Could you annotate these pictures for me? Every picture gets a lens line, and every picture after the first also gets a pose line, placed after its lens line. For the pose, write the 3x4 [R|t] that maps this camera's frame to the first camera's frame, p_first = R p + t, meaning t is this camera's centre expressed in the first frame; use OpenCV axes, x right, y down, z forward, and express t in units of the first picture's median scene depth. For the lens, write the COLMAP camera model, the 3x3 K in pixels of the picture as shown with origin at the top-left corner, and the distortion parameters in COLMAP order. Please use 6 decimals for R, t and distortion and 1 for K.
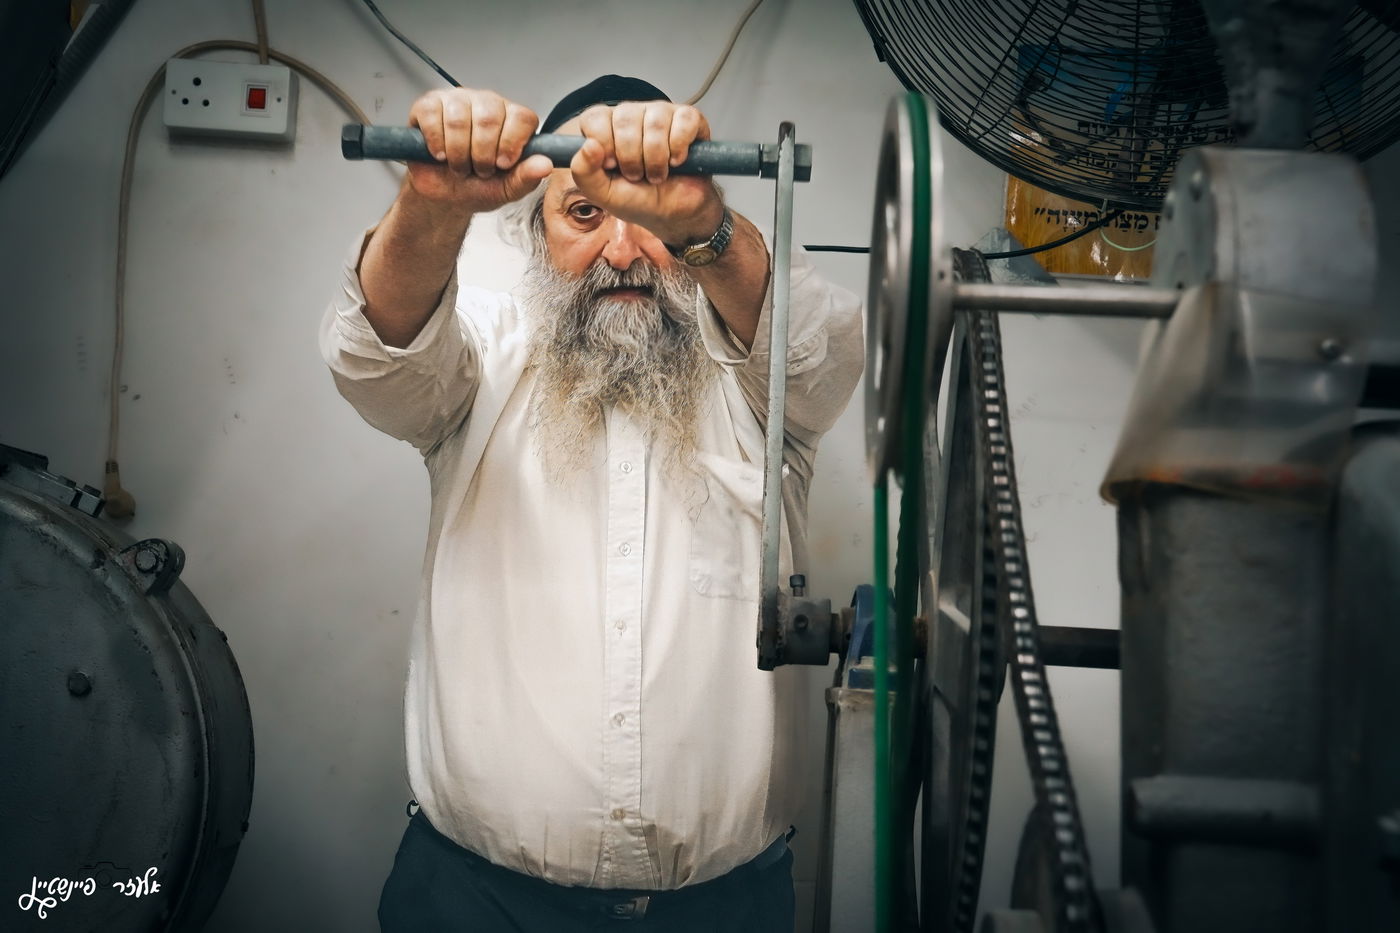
lens RADIAL K [[2236.7, 0, 676.2], [0, 2236.7, 504.6], [0, 0, 1]] dist [0.208492, 0.000000]
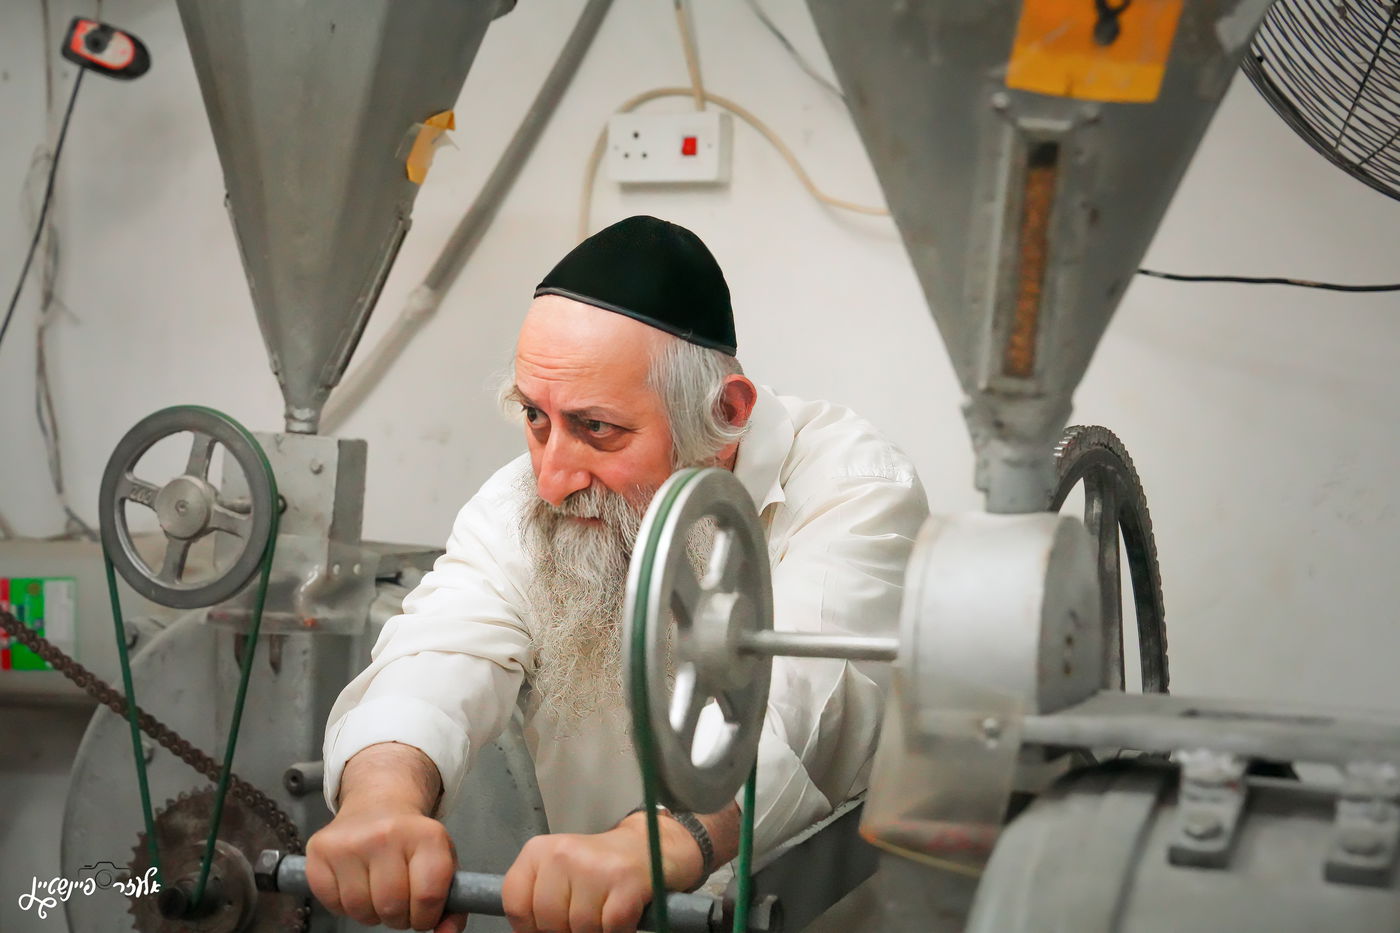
lens RADIAL K [[2550.8, 0, 698.0], [0, 2550.8, 488.0], [0, 0, 1]] dist [0.292063, 0.000000]
pose [[0.932460, -0.032347, -0.359822, 0.274803], [0.060335, 0.995939, 0.066822, -0.125542], [0.356200, -0.084018, 0.930625, -0.096013]]
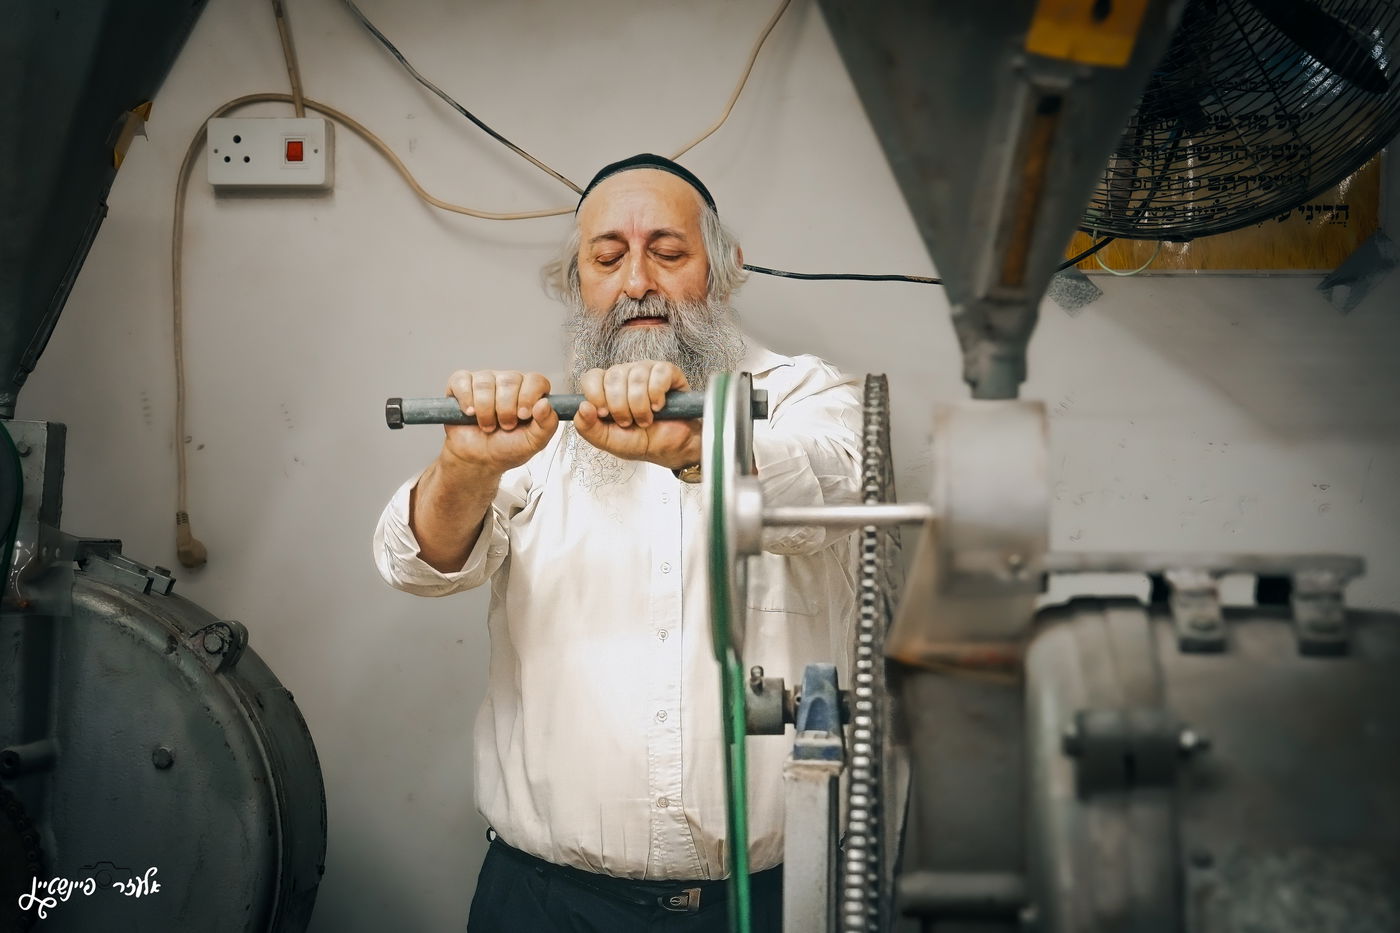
lens RADIAL K [[2811.2, 0, 667.0], [0, 2811.2, 474.9], [0, 0, 1]] dist [0.288573, 0.000000]
pose [[0.994536, -0.060555, -0.085036, 0.101315], [0.064501, 0.996927, 0.044448, -0.096110], [0.082084, -0.049690, 0.995386, -0.332426]]
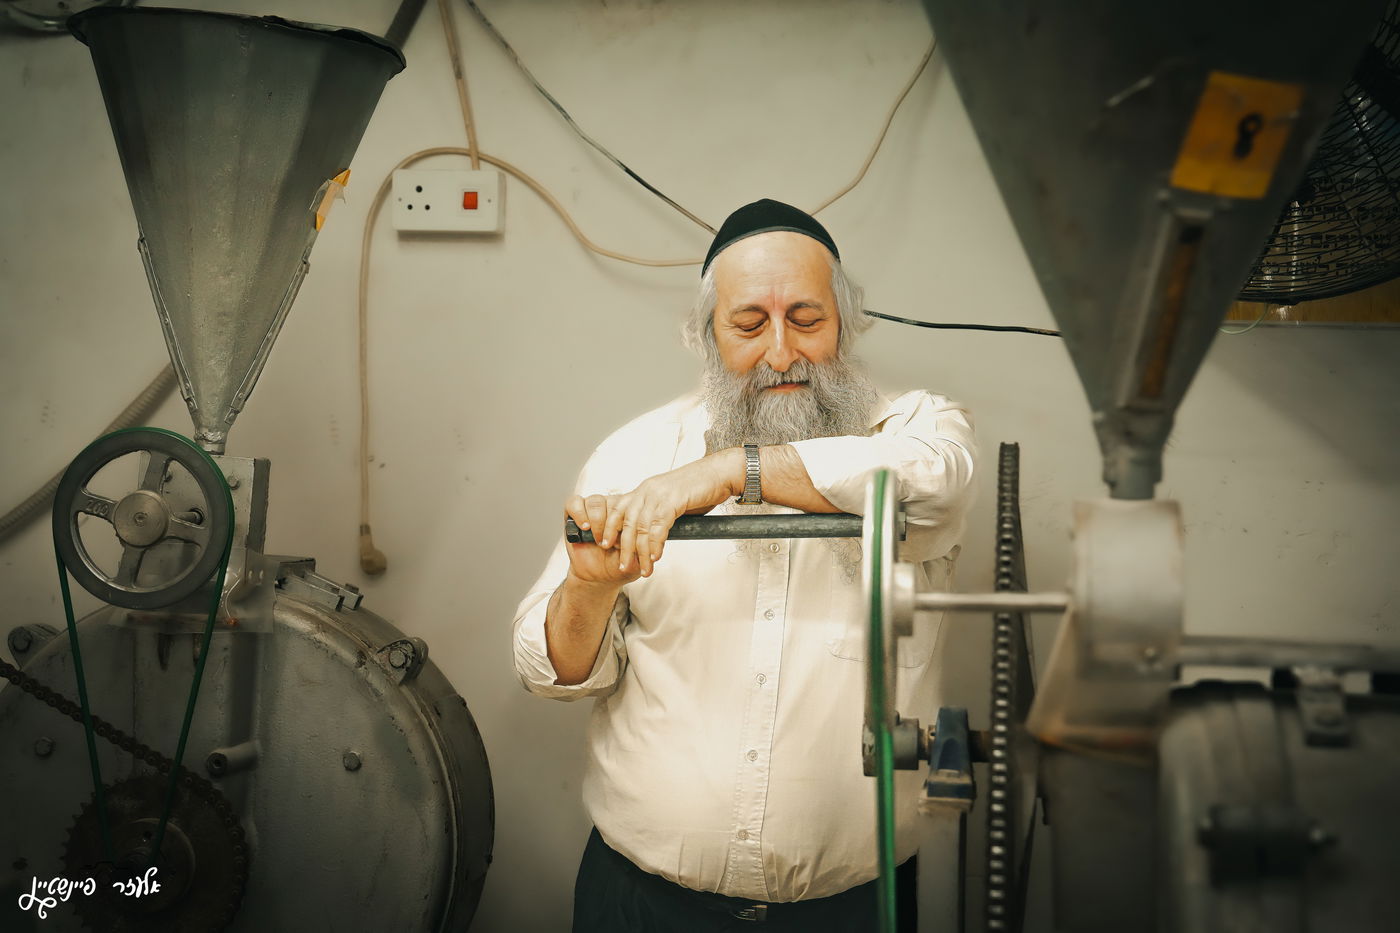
lens RADIAL K [[2550.8, 0, 672.5], [0, 2550.8, 495.0], [0, 0, 1]] dist [0.292063, 0.000000]
pose [[0.991288, -0.041223, -0.125092, 0.085556], [0.049990, 0.996448, 0.067769, -0.138694], [0.121854, -0.073432, 0.989828, -0.330744]]
